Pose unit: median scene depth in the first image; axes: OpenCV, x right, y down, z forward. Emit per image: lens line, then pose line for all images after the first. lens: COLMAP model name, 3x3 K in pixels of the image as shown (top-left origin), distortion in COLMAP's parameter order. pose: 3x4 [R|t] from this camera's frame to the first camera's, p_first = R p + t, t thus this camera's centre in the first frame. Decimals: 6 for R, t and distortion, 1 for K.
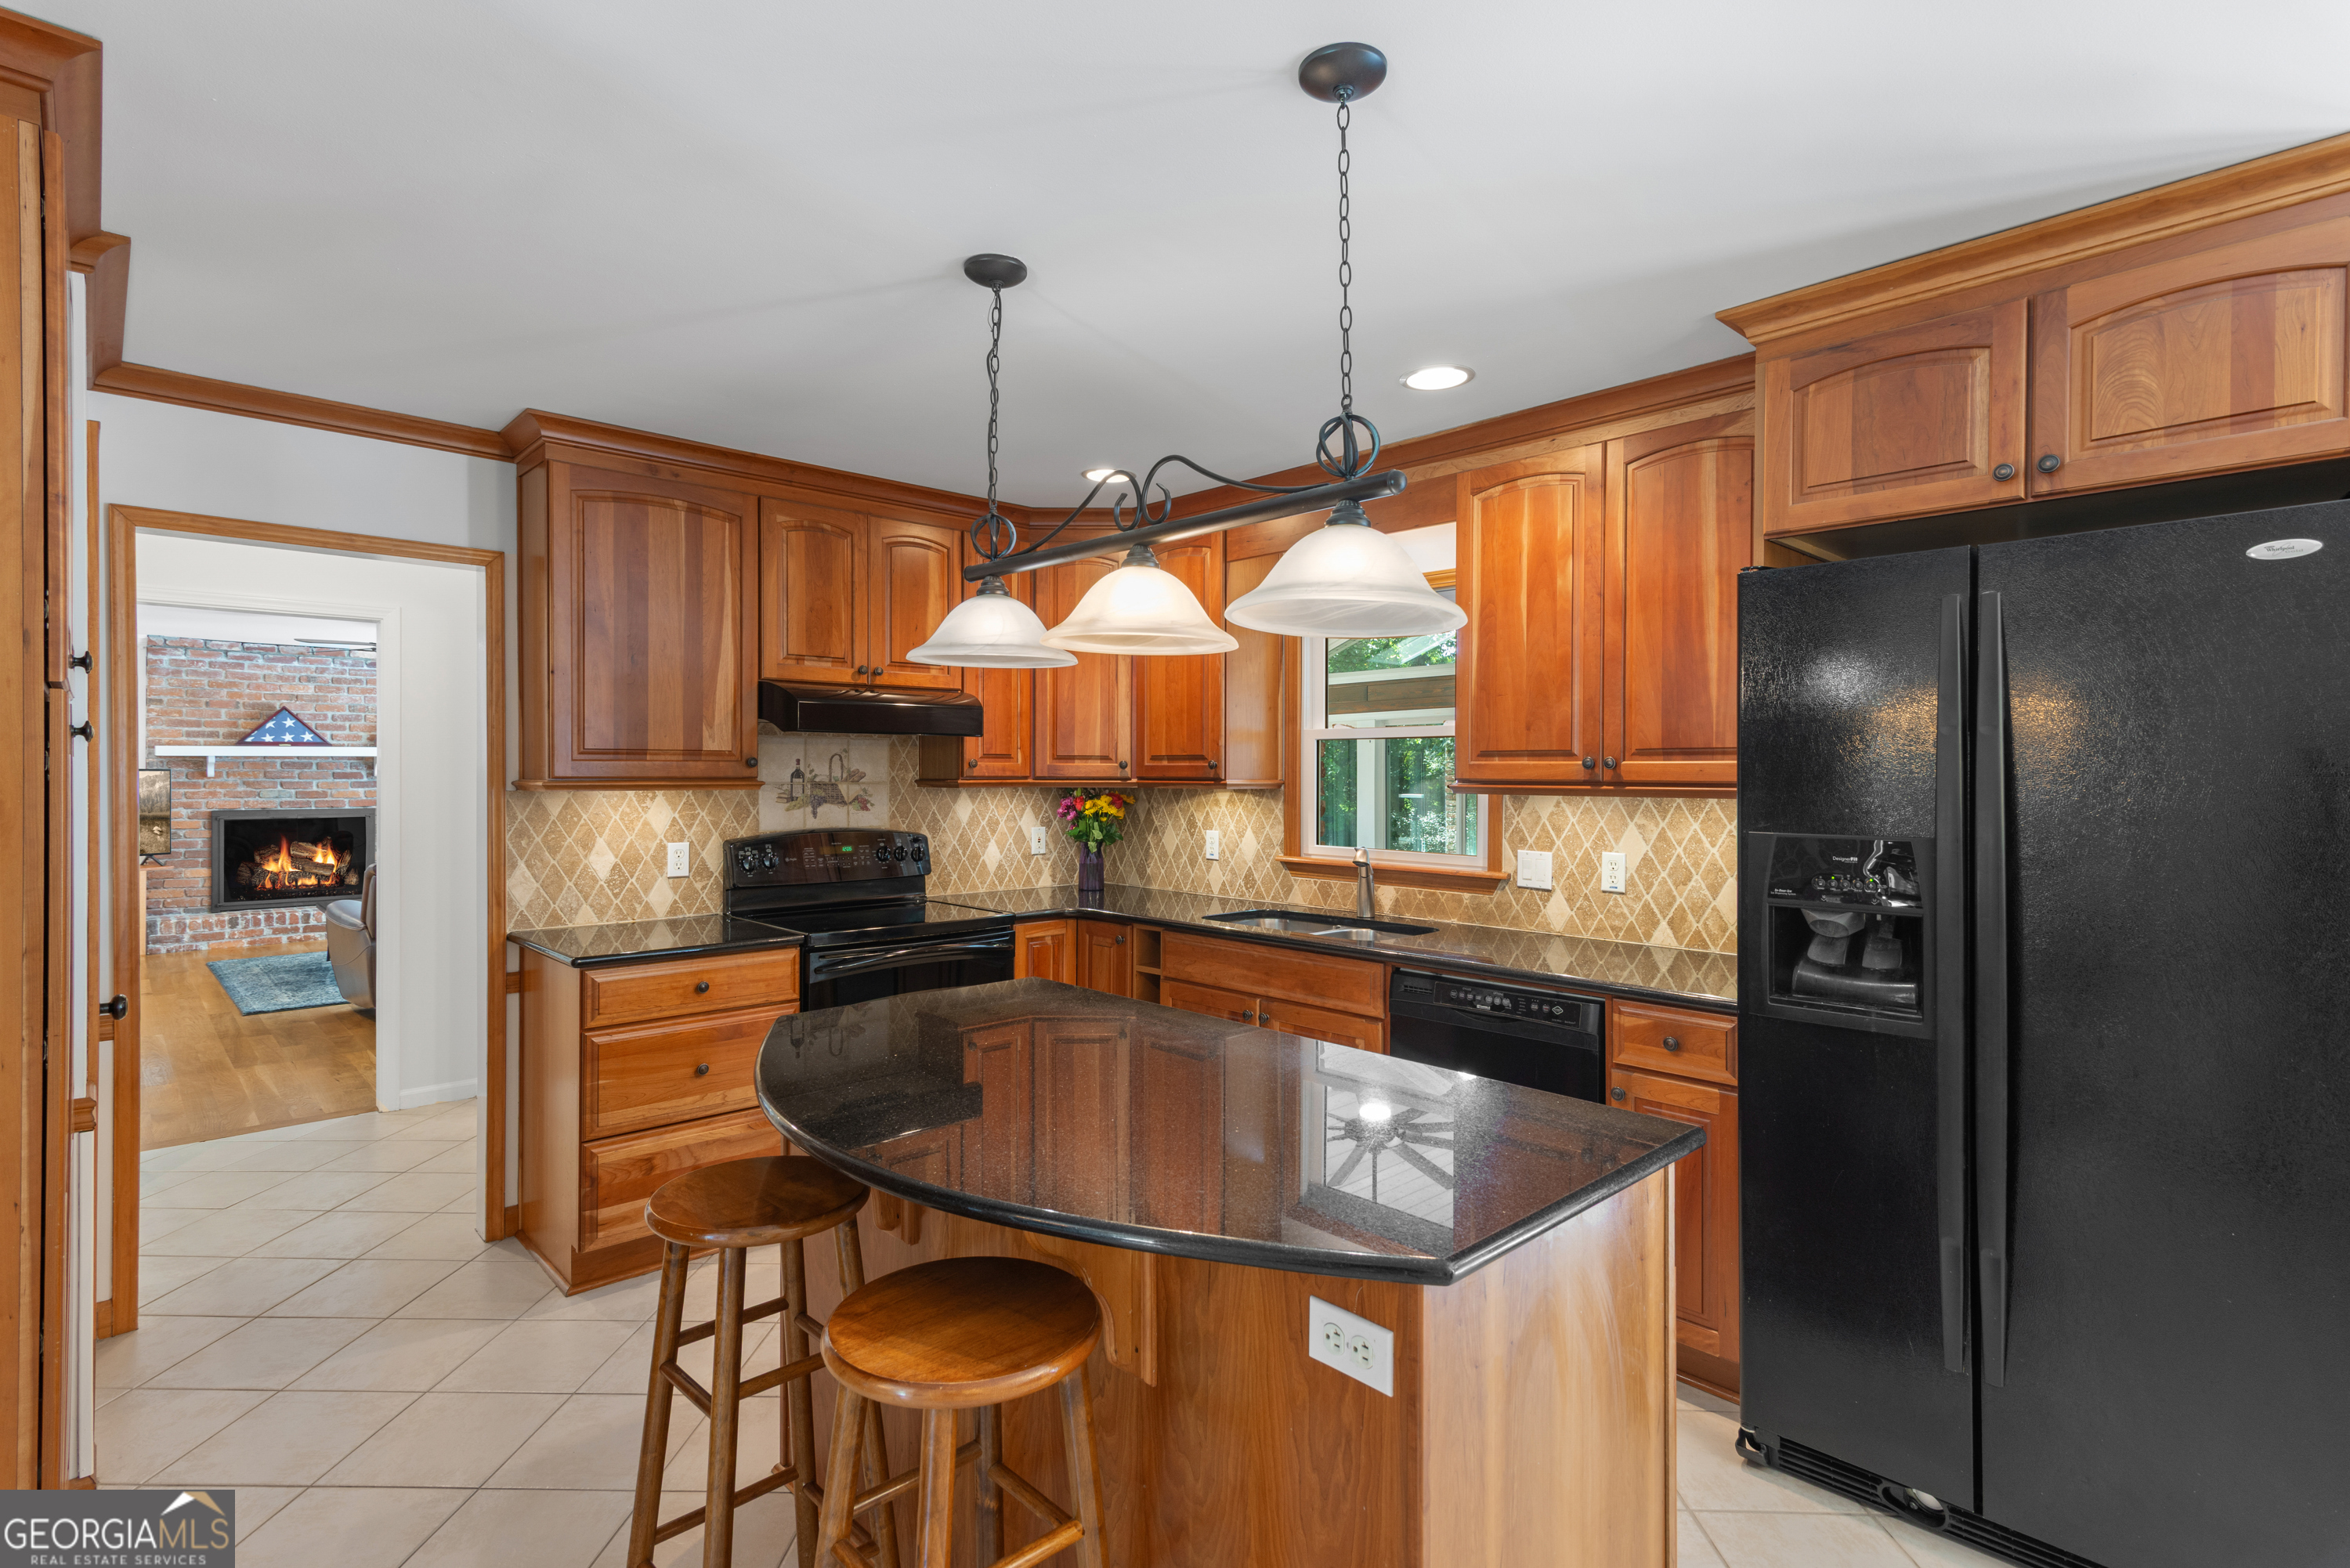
lens RADIAL K [[1142.3, 0, 1152.6], [0, 1142.3, 771.2], [0, 0, 1]] dist [0.012976, 0.001189]
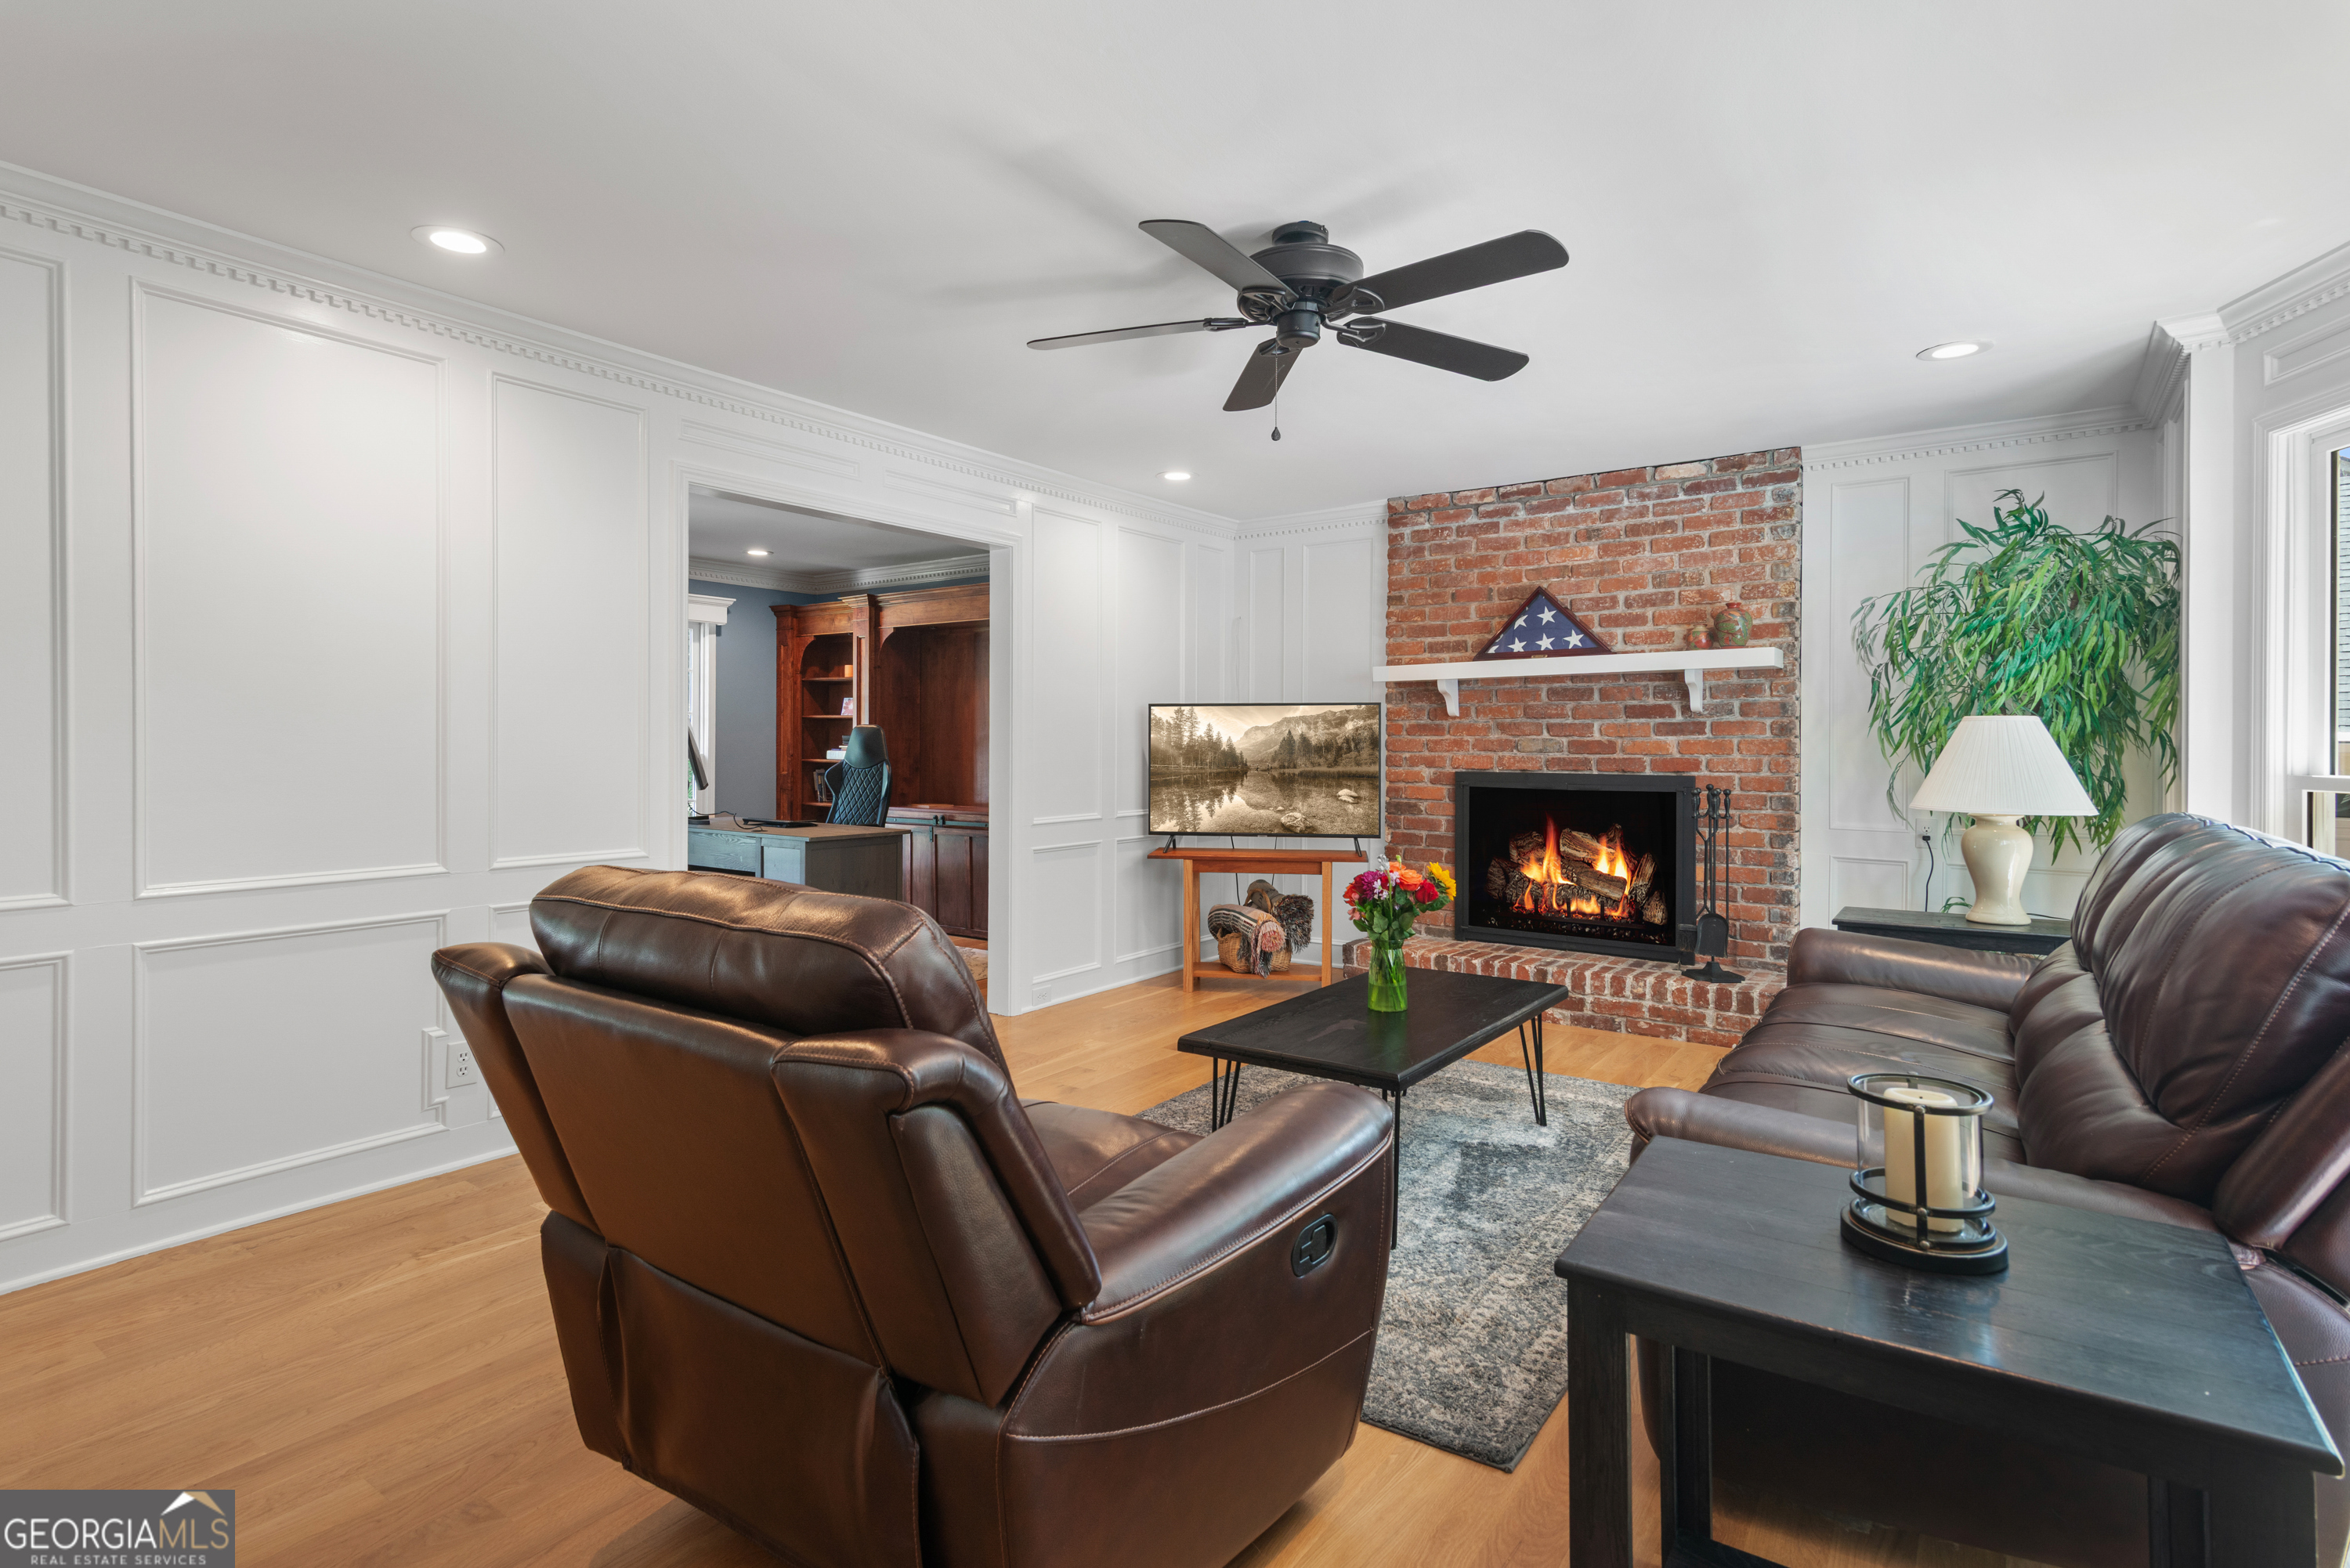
lens RADIAL K [[1142.3, 0, 1189.1], [0, 1142.3, 731.1], [0, 0, 1]] dist [0.012976, 0.001189]
pose [[0.221717, -0.011875, -0.975039, -0.711084], [0.004971, 0.999927, -0.011048, 0.052610], [0.975098, -0.002397, 0.221760, 1.999340]]
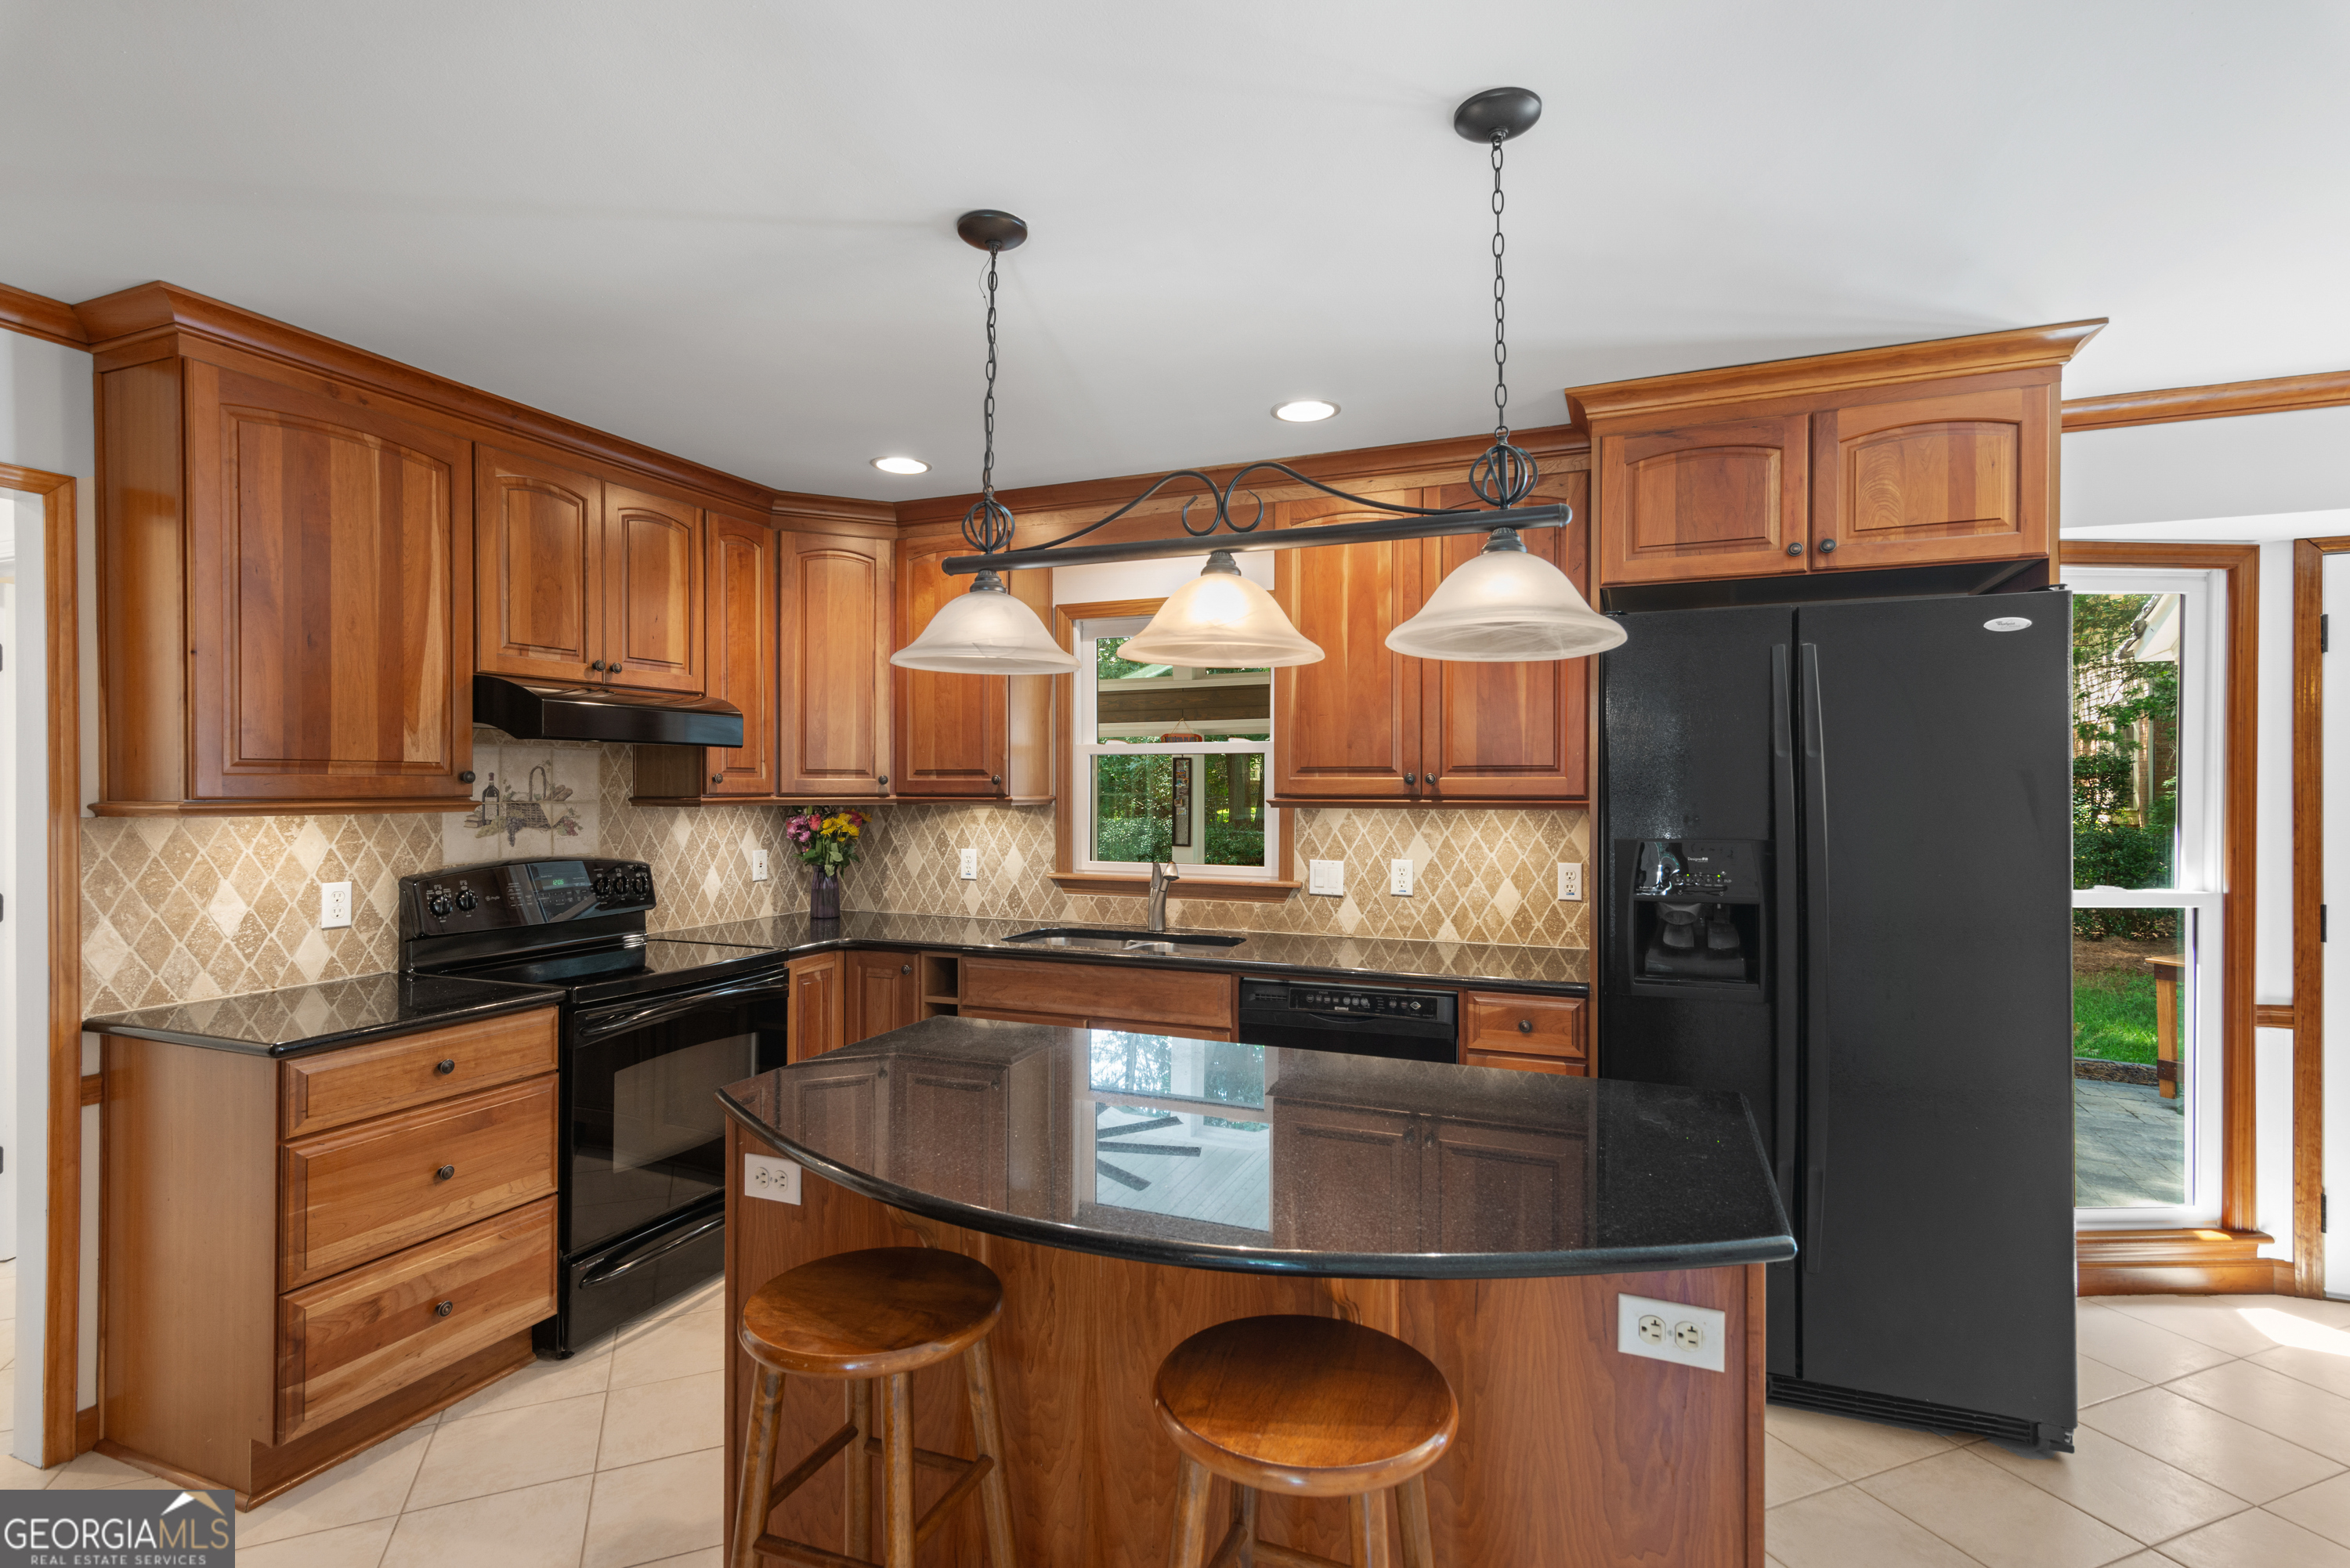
lens RADIAL K [[1142.3, 0, 1161.3], [0, 1142.3, 783.8], [0, 0, 1]] dist [0.012976, 0.001189]
pose [[0.912288, -0.001520, 0.409547, -0.250005], [0.002124, 0.999997, -0.001022, -0.001459], [-0.409545, 0.001802, 0.912288, 0.082524]]
